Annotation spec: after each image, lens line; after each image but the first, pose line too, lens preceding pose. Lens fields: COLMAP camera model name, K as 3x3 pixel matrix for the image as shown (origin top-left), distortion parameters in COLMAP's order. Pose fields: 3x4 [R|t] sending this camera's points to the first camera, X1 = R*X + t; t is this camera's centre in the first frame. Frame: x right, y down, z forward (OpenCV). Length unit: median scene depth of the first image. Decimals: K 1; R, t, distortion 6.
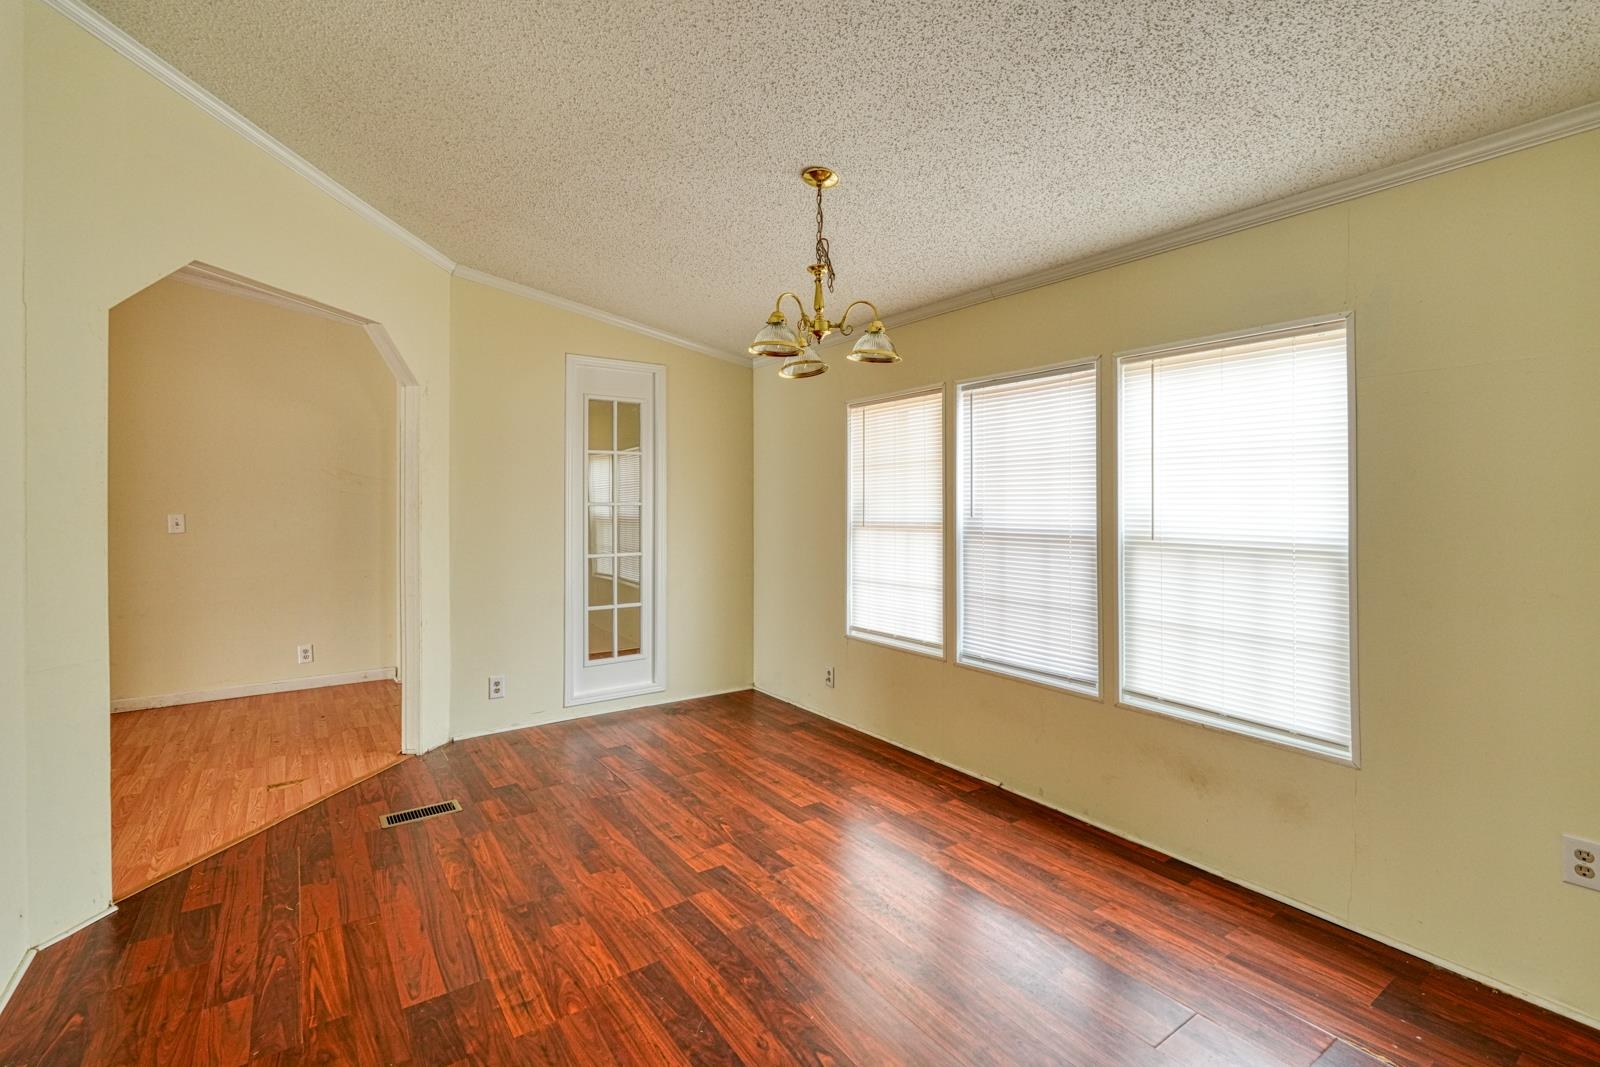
lens RADIAL K [[705.2, 0, 801.0], [0, 705.2, 525.5], [0, 0, 1]] dist [0.002688, 0.001049]
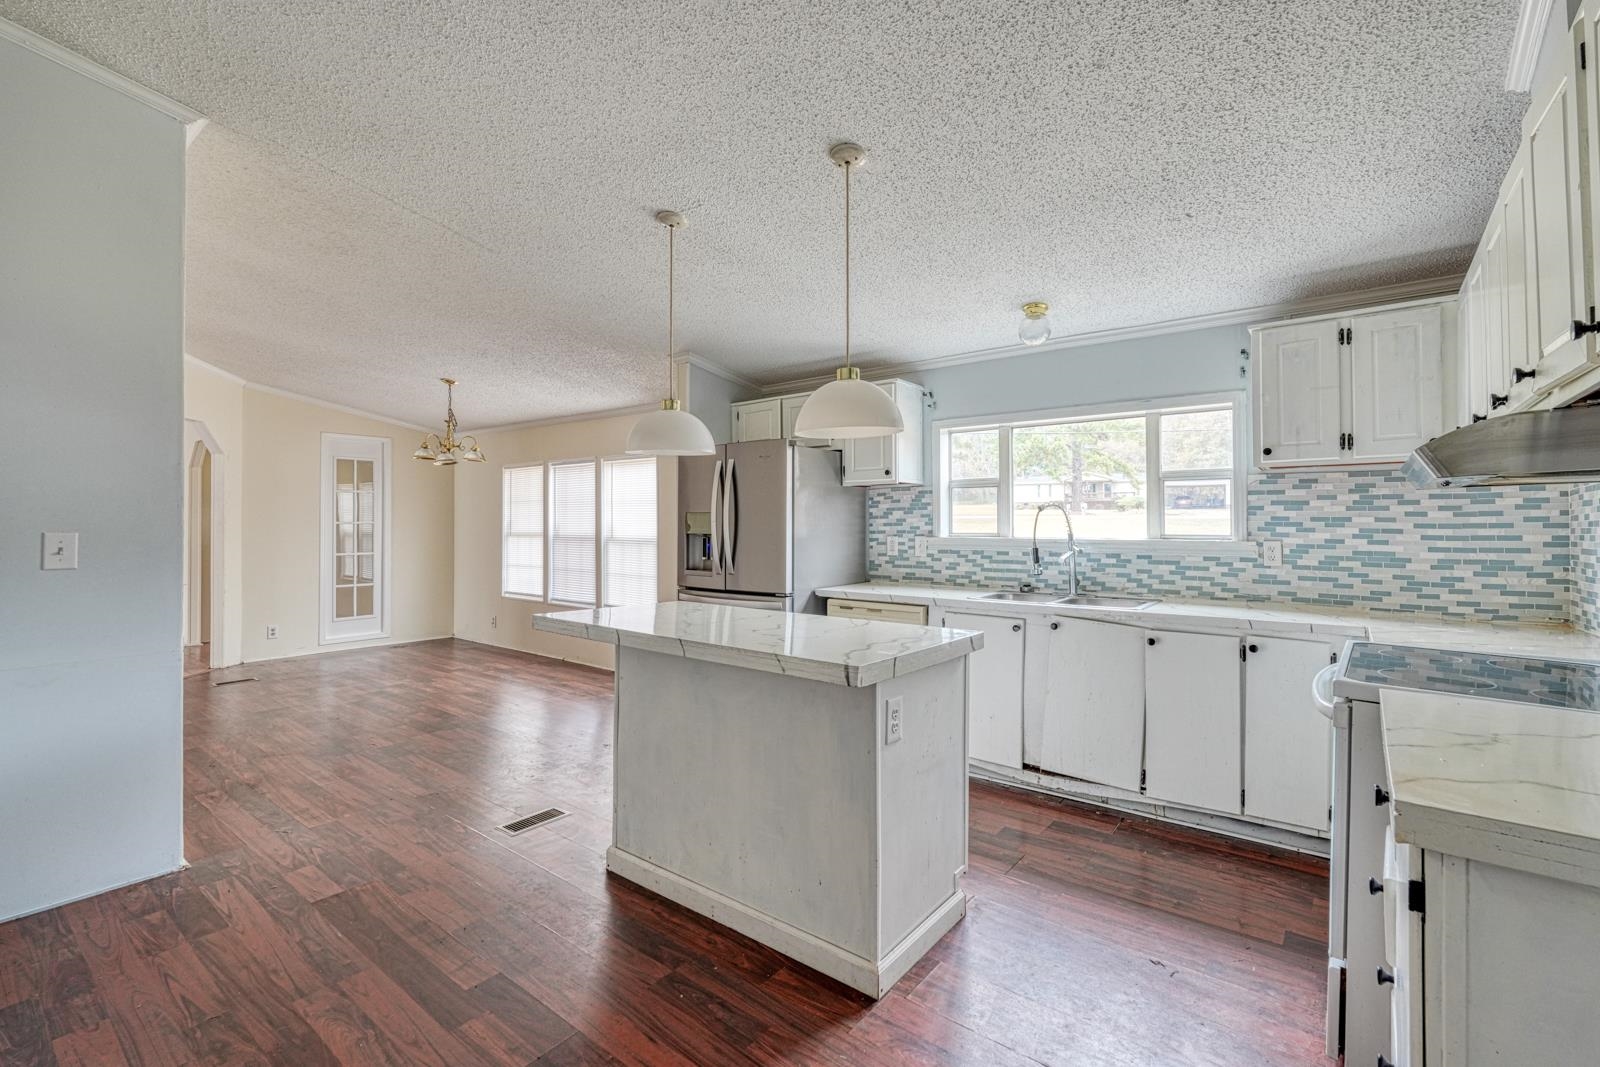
lens RADIAL K [[705.2, 0, 797.8], [0, 705.2, 536.1], [0, 0, 1]] dist [0.002688, 0.001049]
pose [[0.961401, -0.002230, 0.275140, 0.309491], [0.005590, 0.999919, -0.011430, 0.028431], [-0.275093, 0.012527, 0.961336, -0.971740]]
